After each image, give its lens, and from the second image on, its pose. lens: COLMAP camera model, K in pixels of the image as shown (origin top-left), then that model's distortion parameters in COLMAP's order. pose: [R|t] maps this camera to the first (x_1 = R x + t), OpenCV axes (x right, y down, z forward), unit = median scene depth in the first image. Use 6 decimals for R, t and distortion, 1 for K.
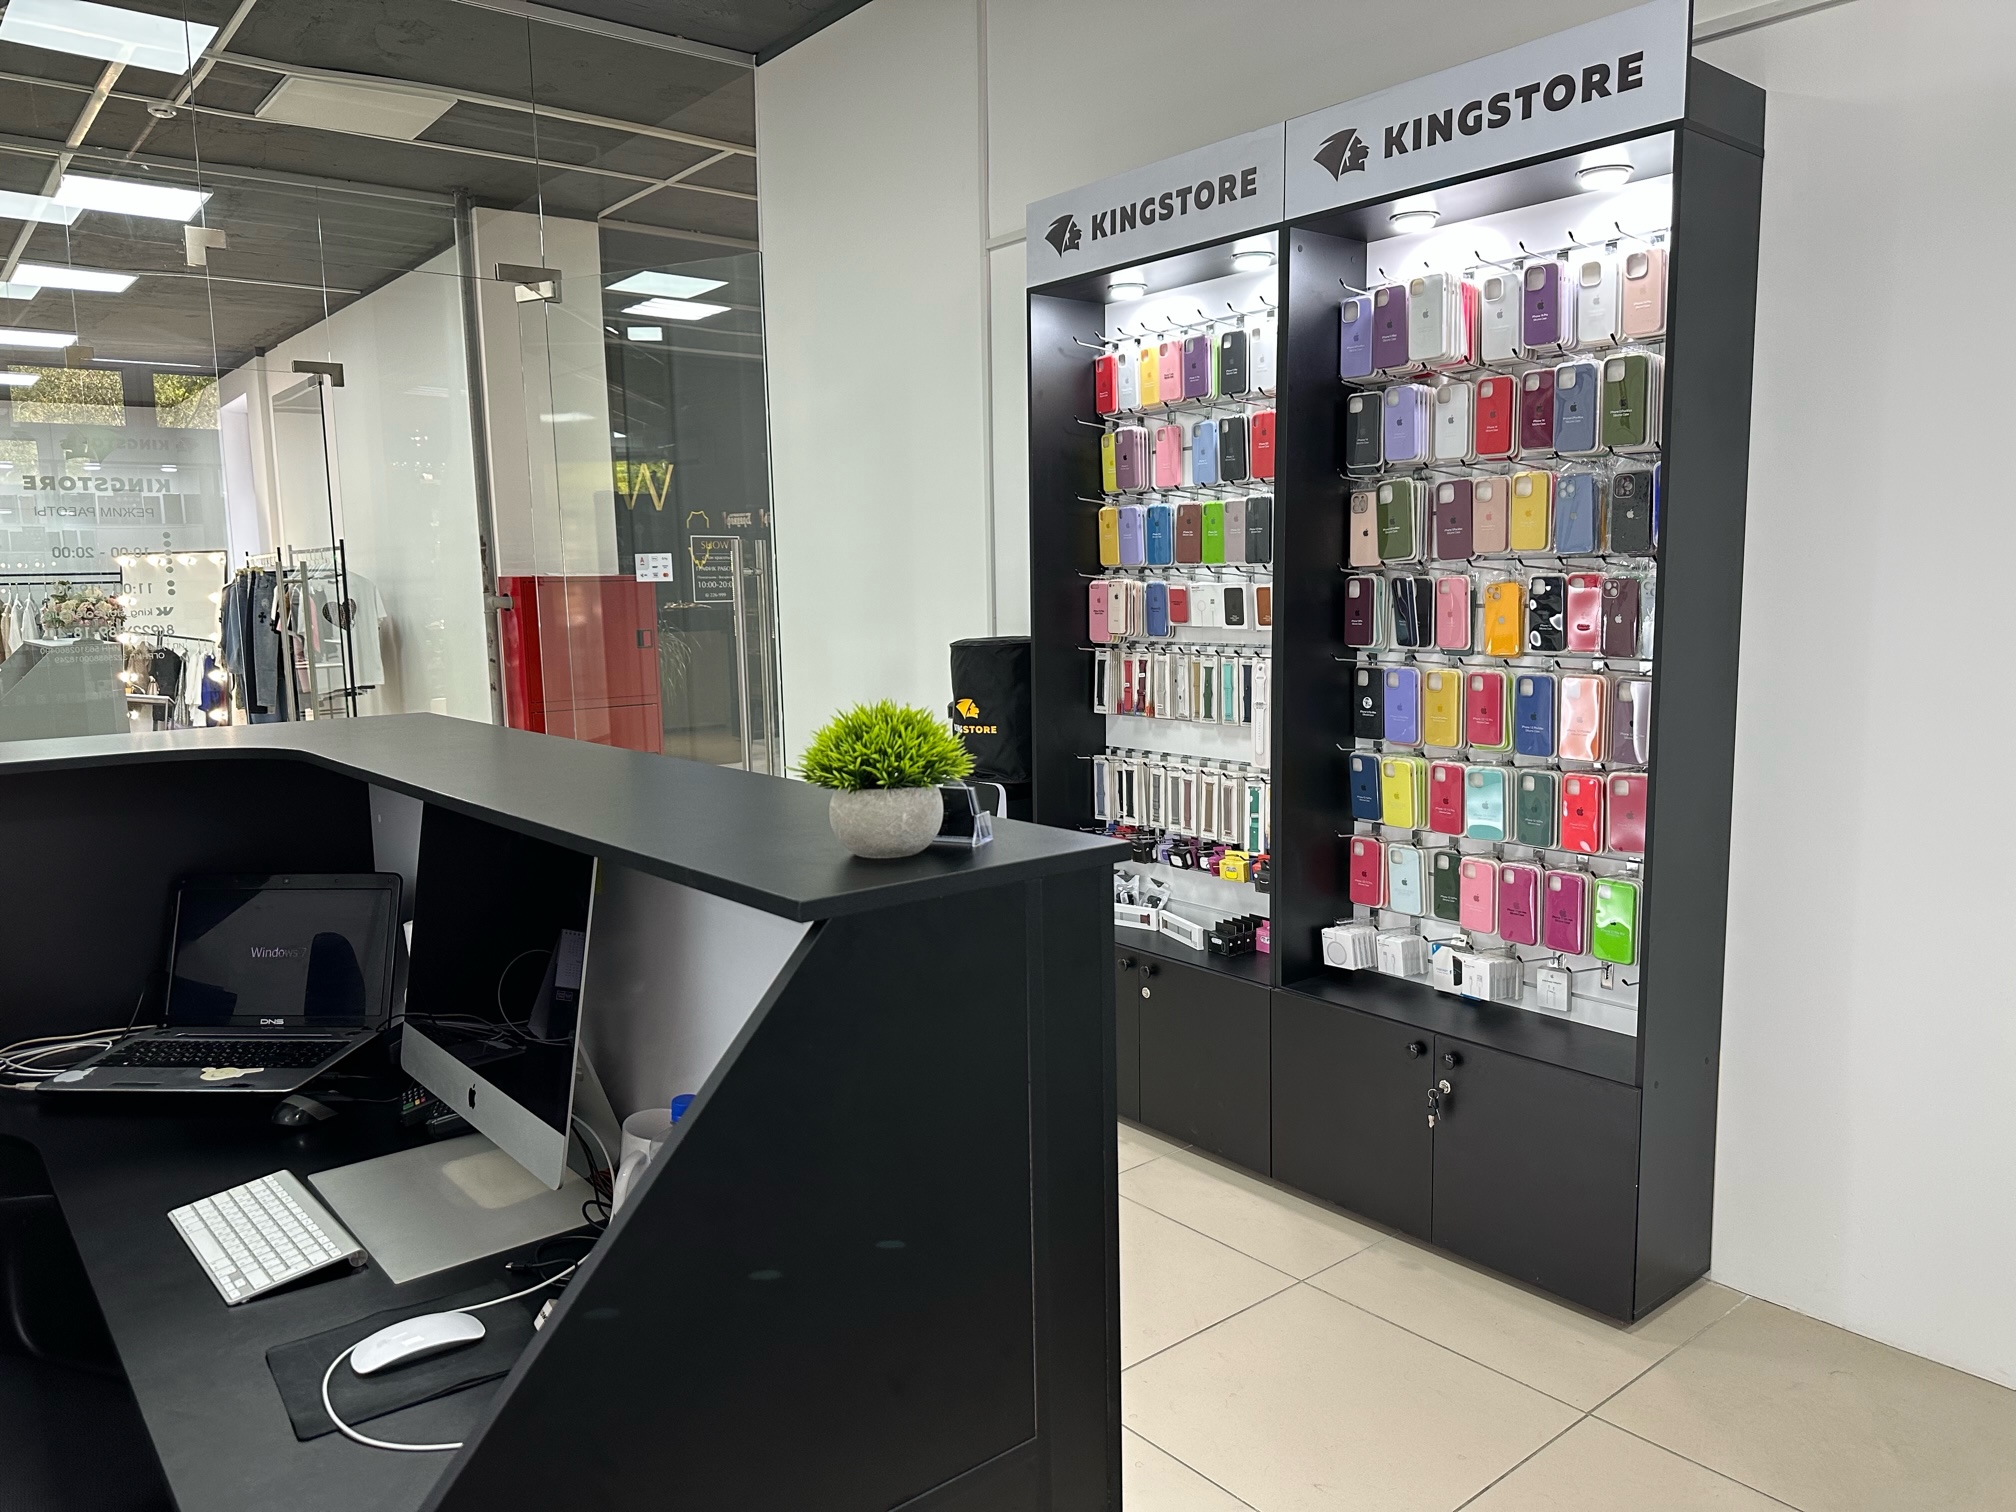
lens RADIAL K [[1433.4, 0, 1008.0], [0, 1433.4, 756.0], [0, 0, 1]] dist [0.234898, -0.475959]
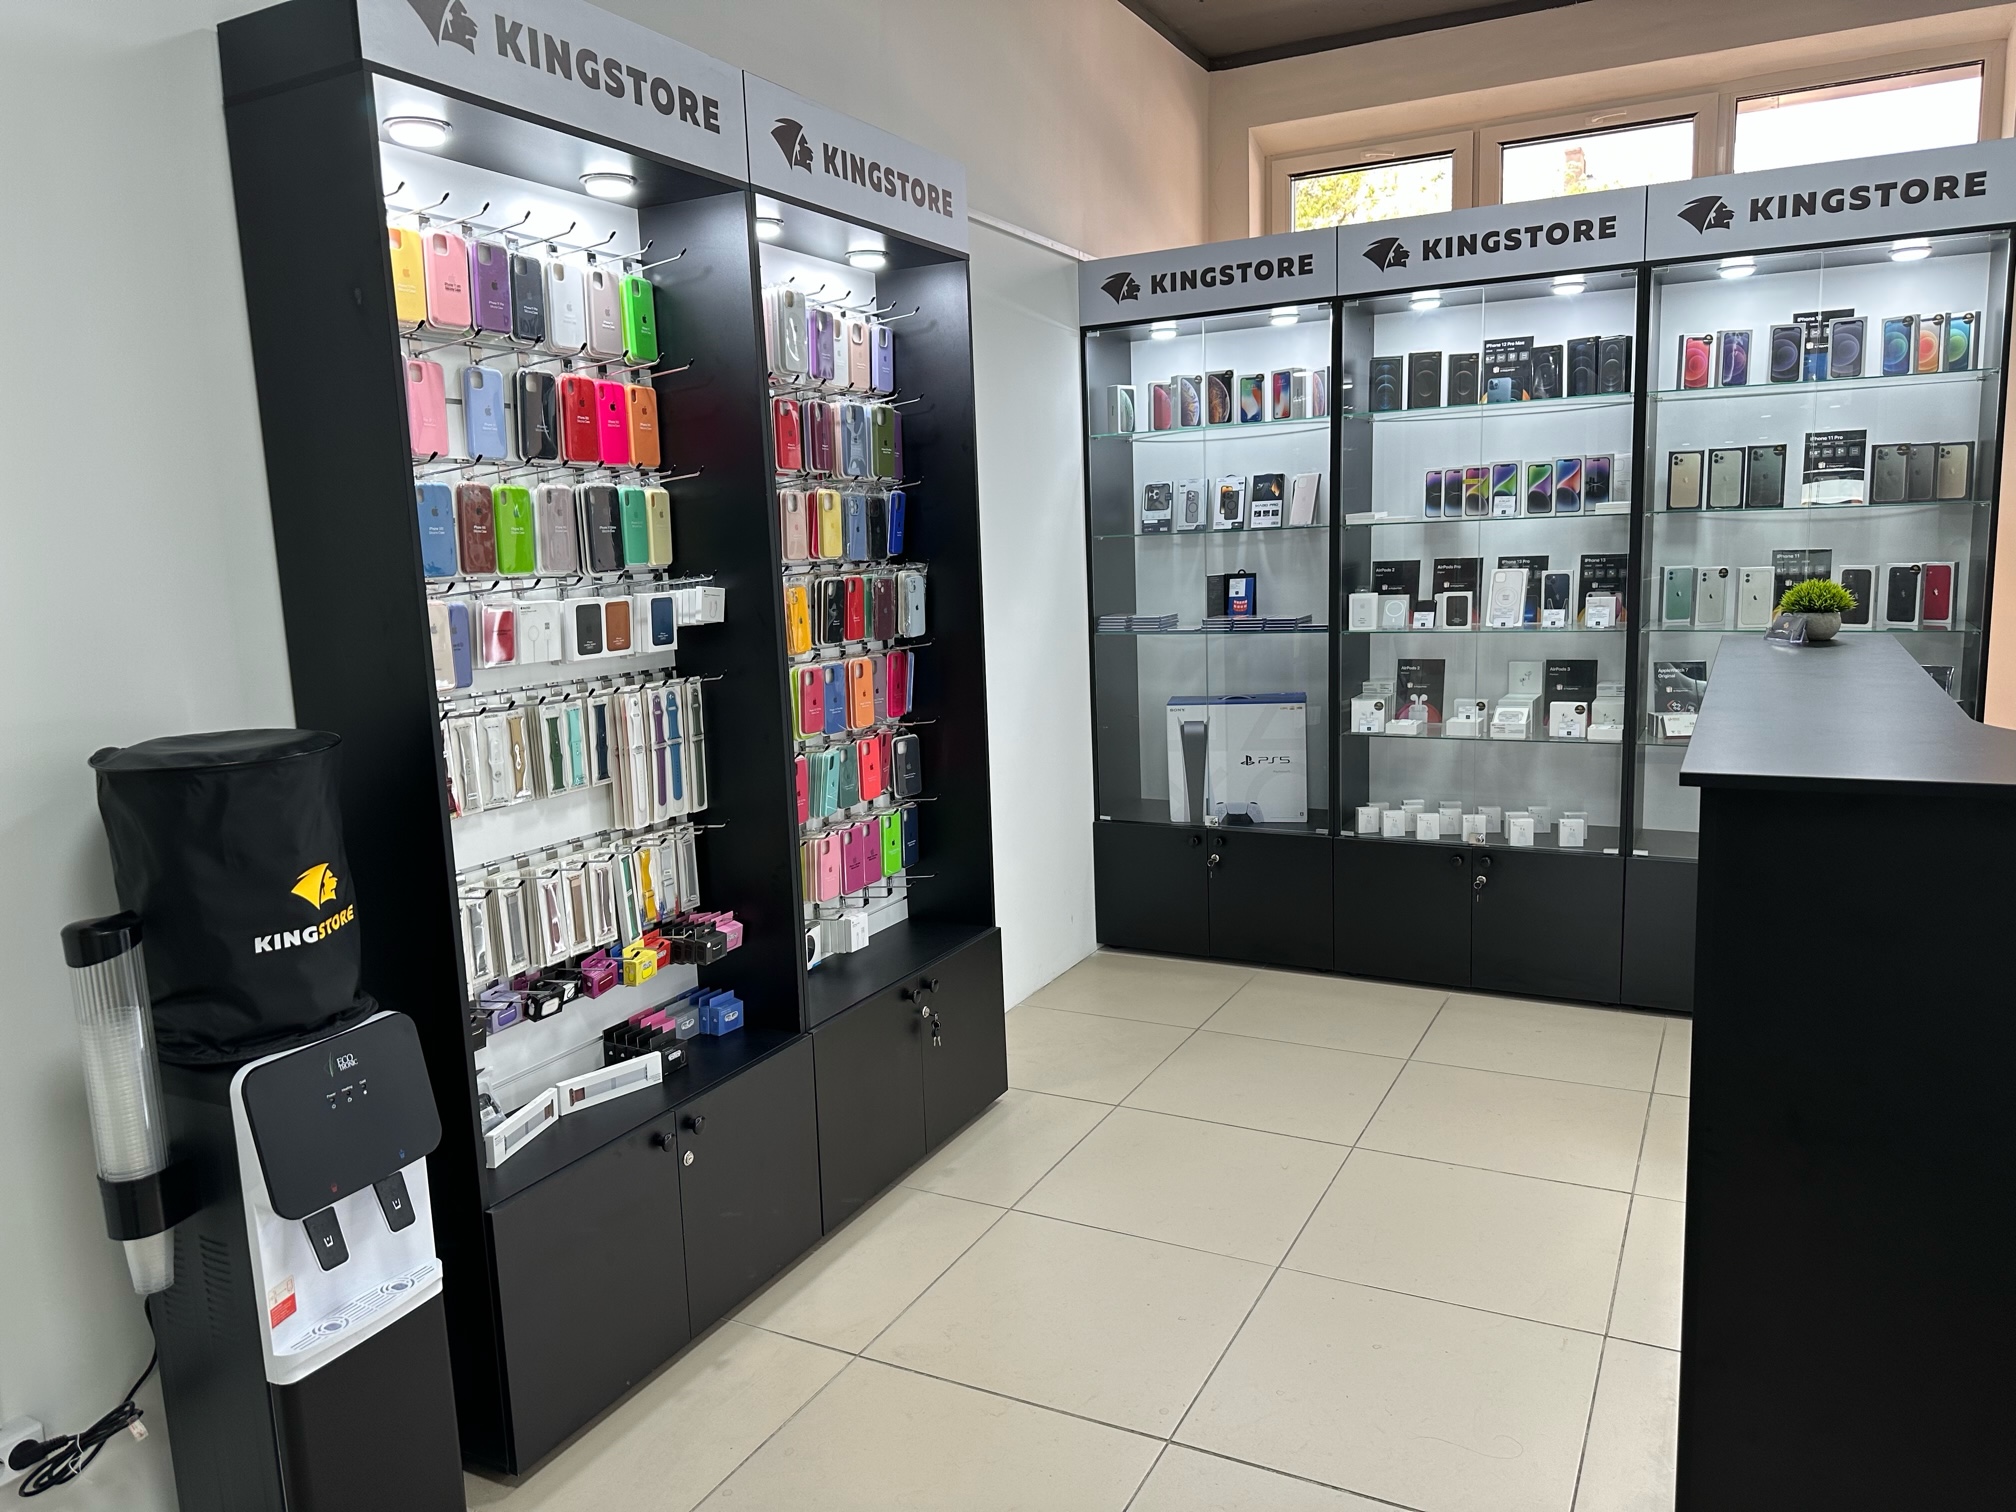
lens RADIAL K [[1426.7, 0, 1006.3], [0, 1426.7, 762.3], [0, 0, 1]] dist [0.047076, -0.065287]
pose [[-0.398967, -0.111286, 0.910187, -0.615914], [0.160020, 0.968927, 0.188610, -0.142752], [-0.902895, 0.220897, -0.368762, 1.099956]]
